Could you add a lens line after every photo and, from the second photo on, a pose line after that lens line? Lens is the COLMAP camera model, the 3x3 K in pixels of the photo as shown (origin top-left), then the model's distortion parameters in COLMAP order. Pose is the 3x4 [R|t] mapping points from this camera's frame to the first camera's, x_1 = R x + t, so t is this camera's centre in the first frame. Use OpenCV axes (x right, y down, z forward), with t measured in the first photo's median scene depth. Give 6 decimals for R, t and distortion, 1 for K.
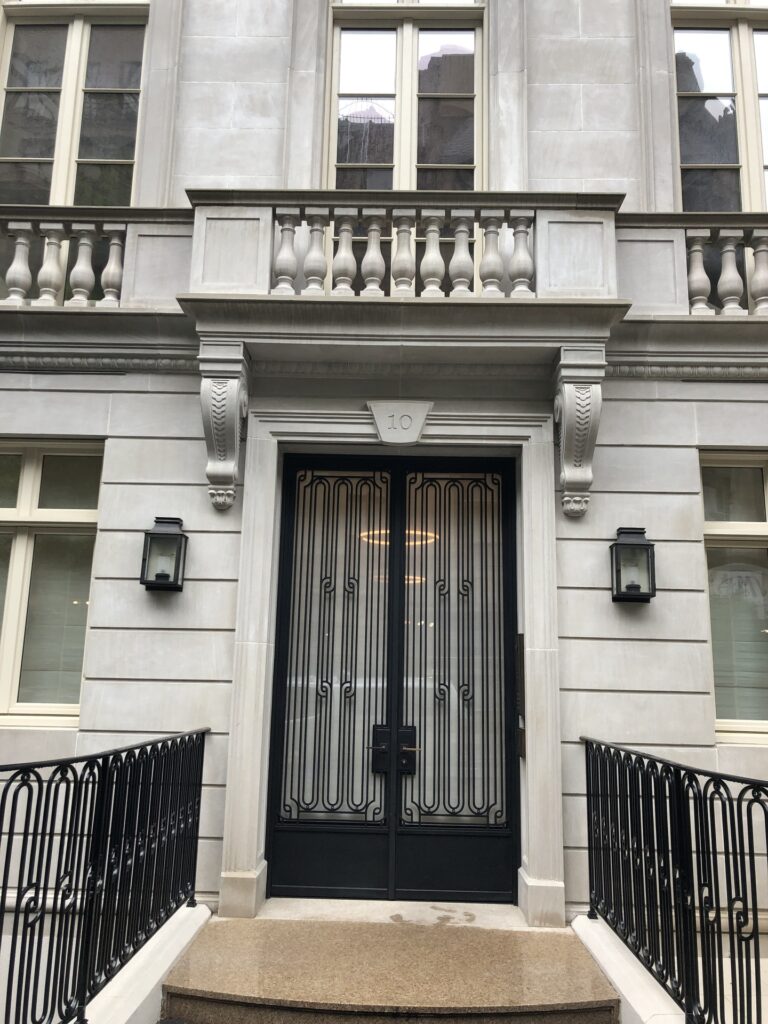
lens RADIAL K [[842.2, 0, 380.1], [0, 842.2, 512.3], [0, 0, 1]] dist [0.033937, -0.015754]
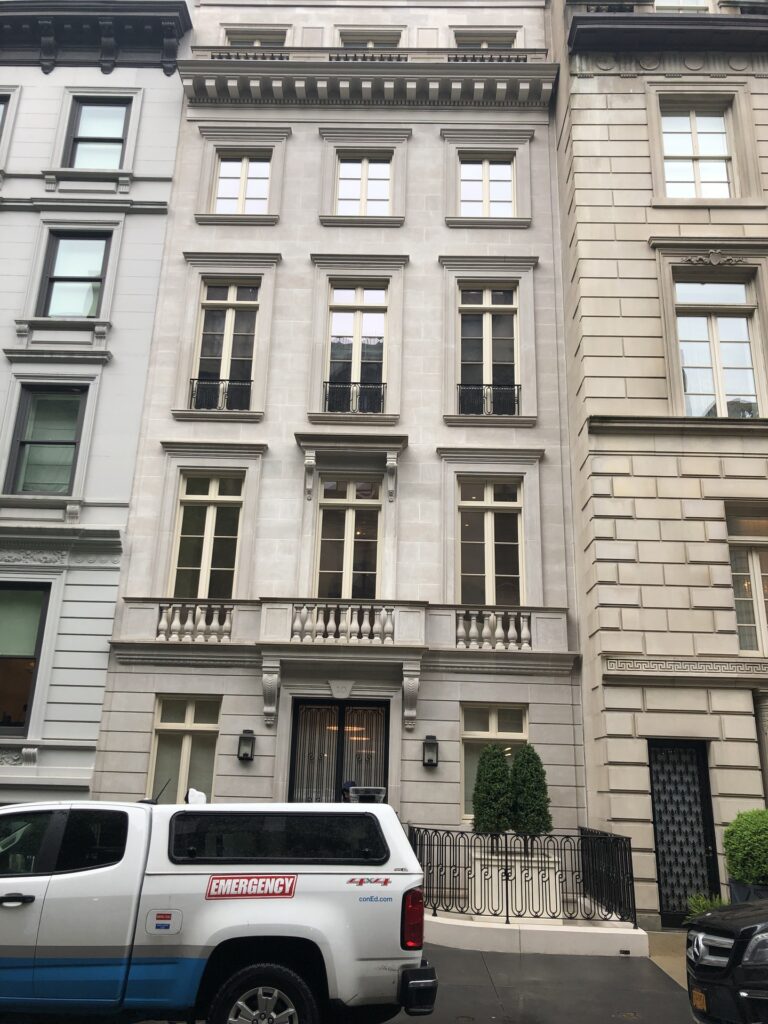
lens RADIAL K [[842.2, 0, 379.9], [0, 842.2, 486.8], [0, 0, 1]] dist [0.033937, -0.015754]
pose [[0.999975, 0.006879, 0.001762, 0.130764], [-0.006517, 0.987581, -0.156973, -0.311886], [-0.002820, 0.156958, 0.987601, -1.581034]]
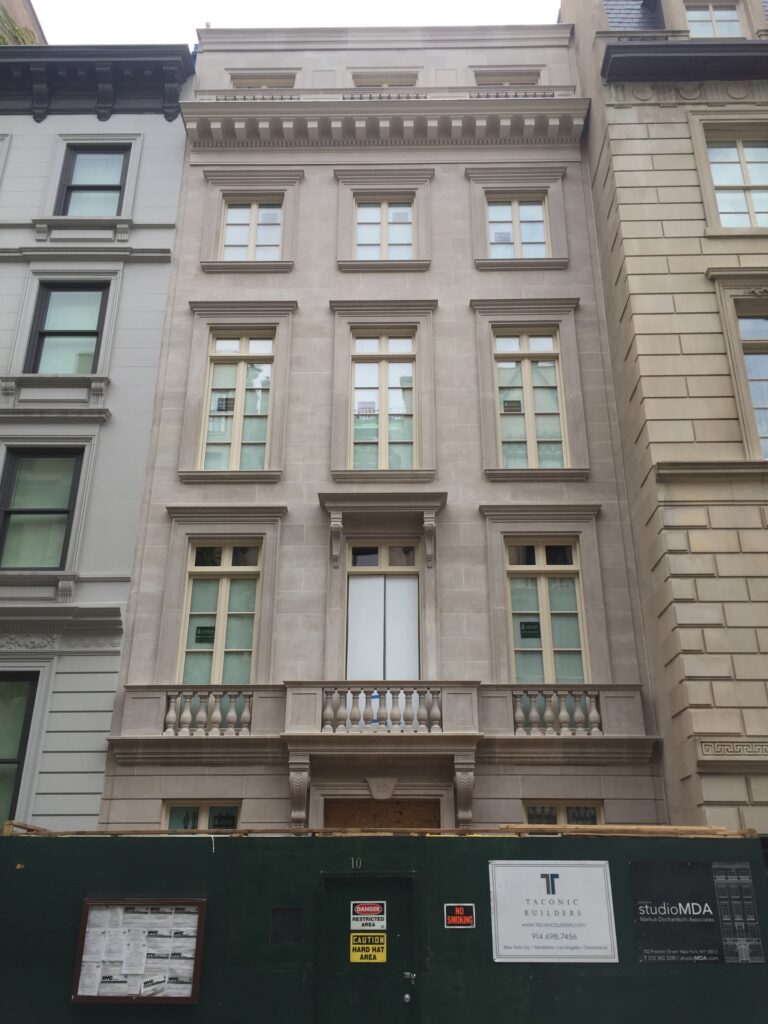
lens RADIAL K [[868.9, 0, 388.9], [0, 868.9, 504.0], [0, 0, 1]] dist [0.063687, -0.082052]
pose [[0.999723, -0.016328, 0.016972, 0.015224], [0.019930, 0.970510, -0.240236, -0.276133], [-0.012549, 0.240507, 0.970566, -1.322009]]
